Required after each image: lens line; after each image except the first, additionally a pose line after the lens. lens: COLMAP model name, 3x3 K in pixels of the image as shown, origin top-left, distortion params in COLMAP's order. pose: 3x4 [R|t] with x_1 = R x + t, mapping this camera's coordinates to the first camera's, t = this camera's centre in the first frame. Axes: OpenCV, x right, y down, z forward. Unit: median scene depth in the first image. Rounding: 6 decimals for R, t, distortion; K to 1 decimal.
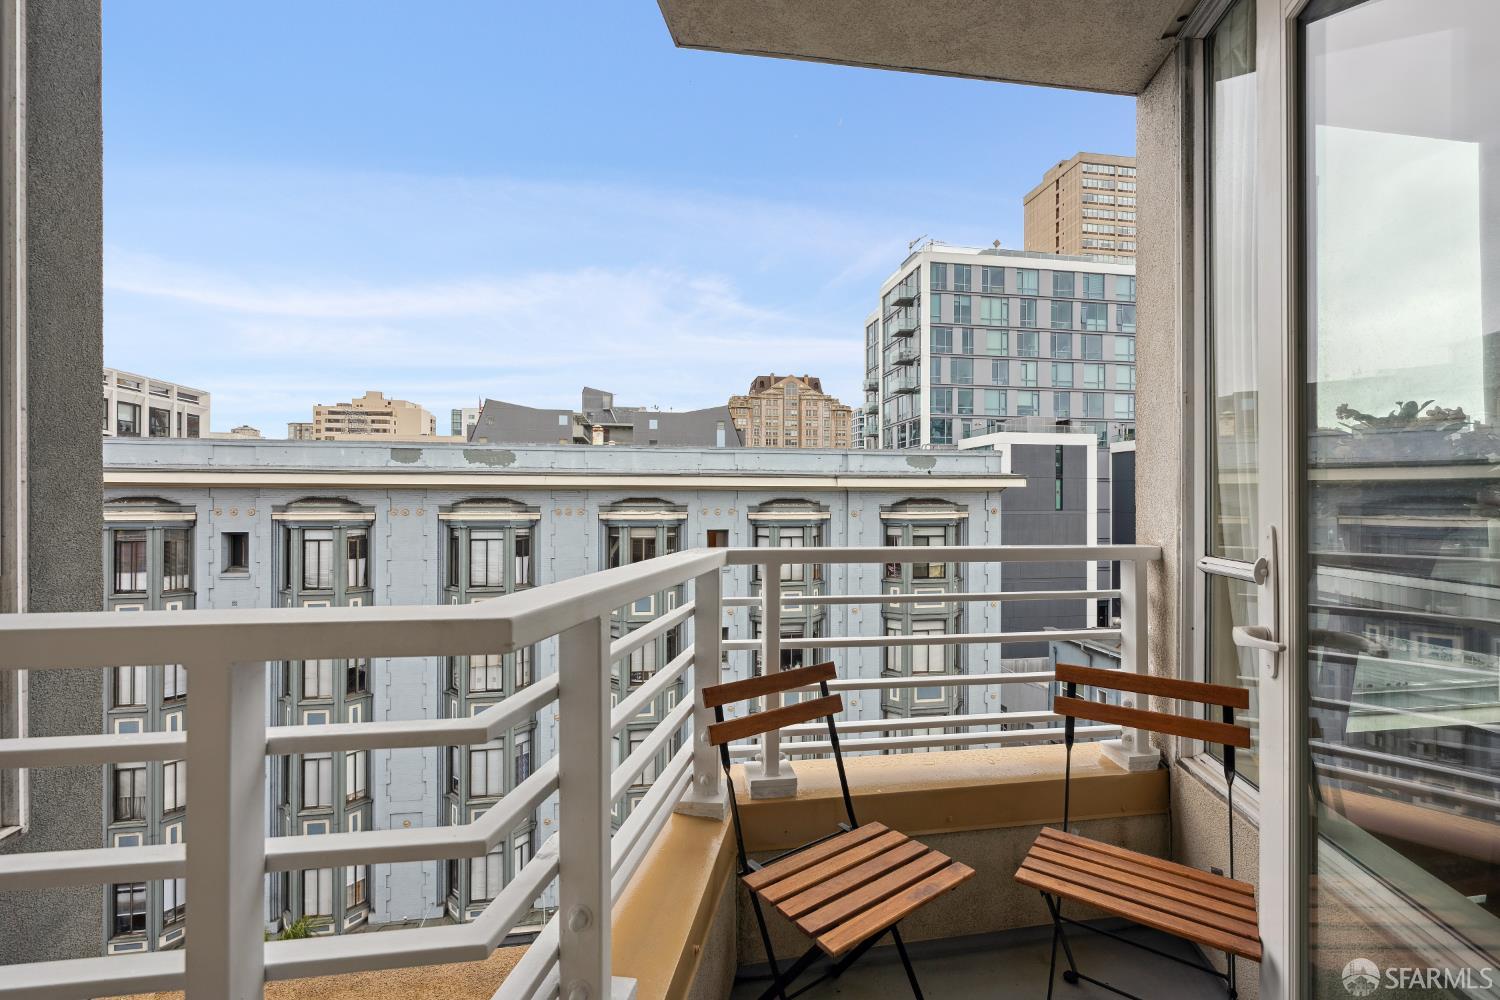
lens RADIAL K [[652.5, 0, 753.2], [0, 652.5, 498.1], [0, 0, 1]] dist [-0.004842, -0.000253]
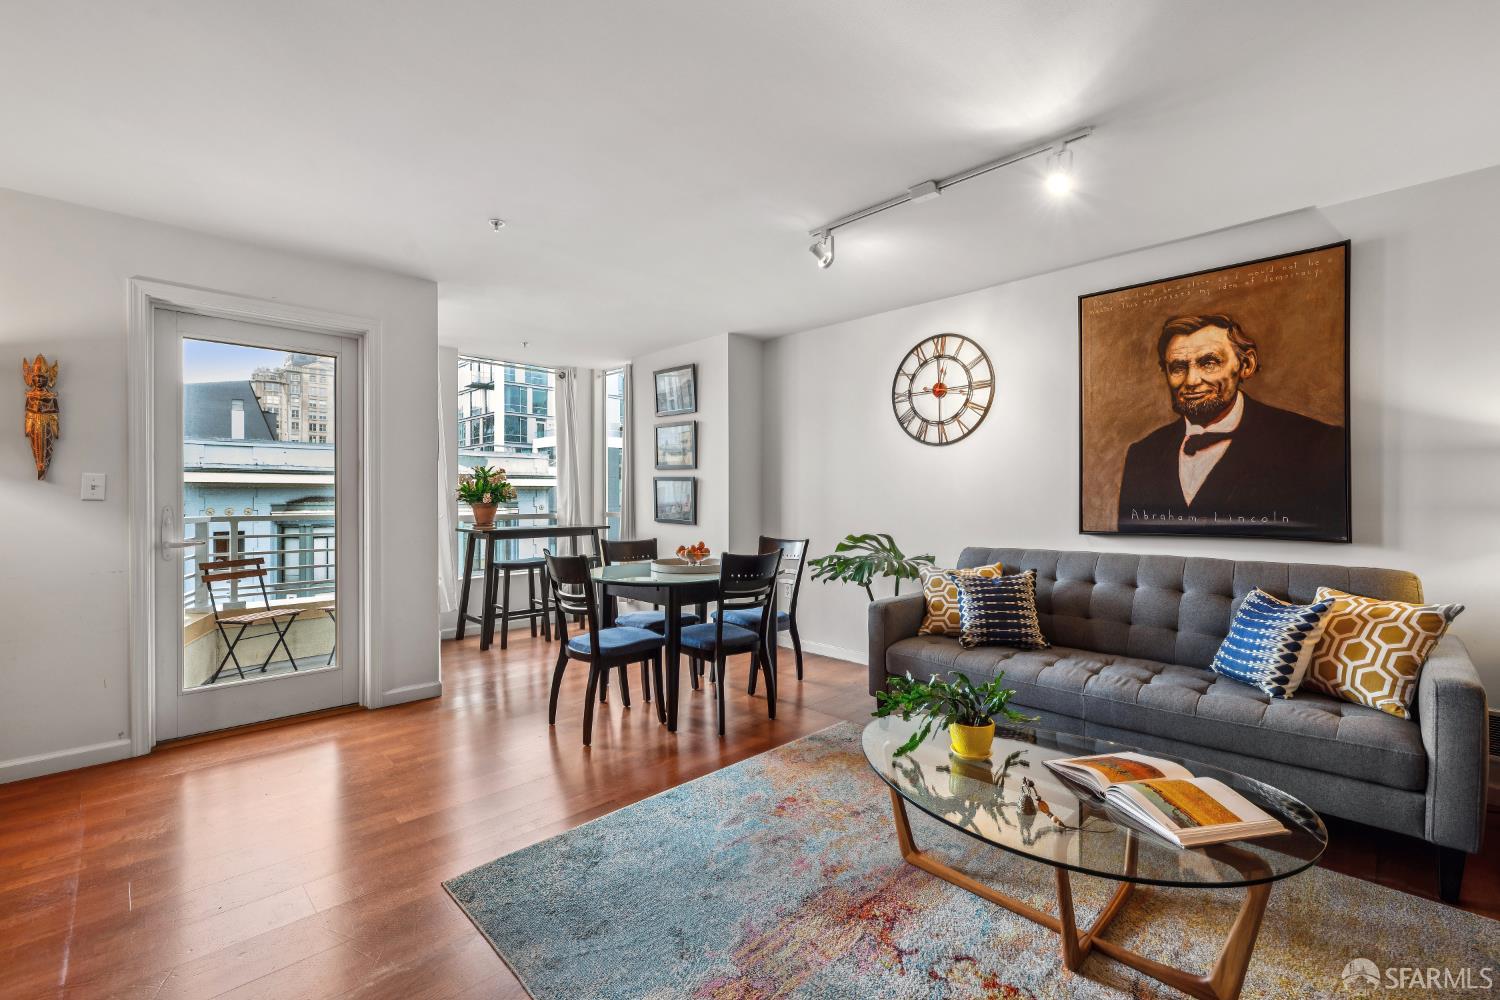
lens RADIAL K [[652.5, 0, 751.1], [0, 652.5, 497.4], [0, 0, 1]] dist [-0.004842, -0.000253]
pose [[0.815938, -0.000421, 0.578139, 0.010074], [-0.001147, 0.999997, 0.002347, -0.000832], [-0.578138, -0.002578, 0.815935, -0.111020]]
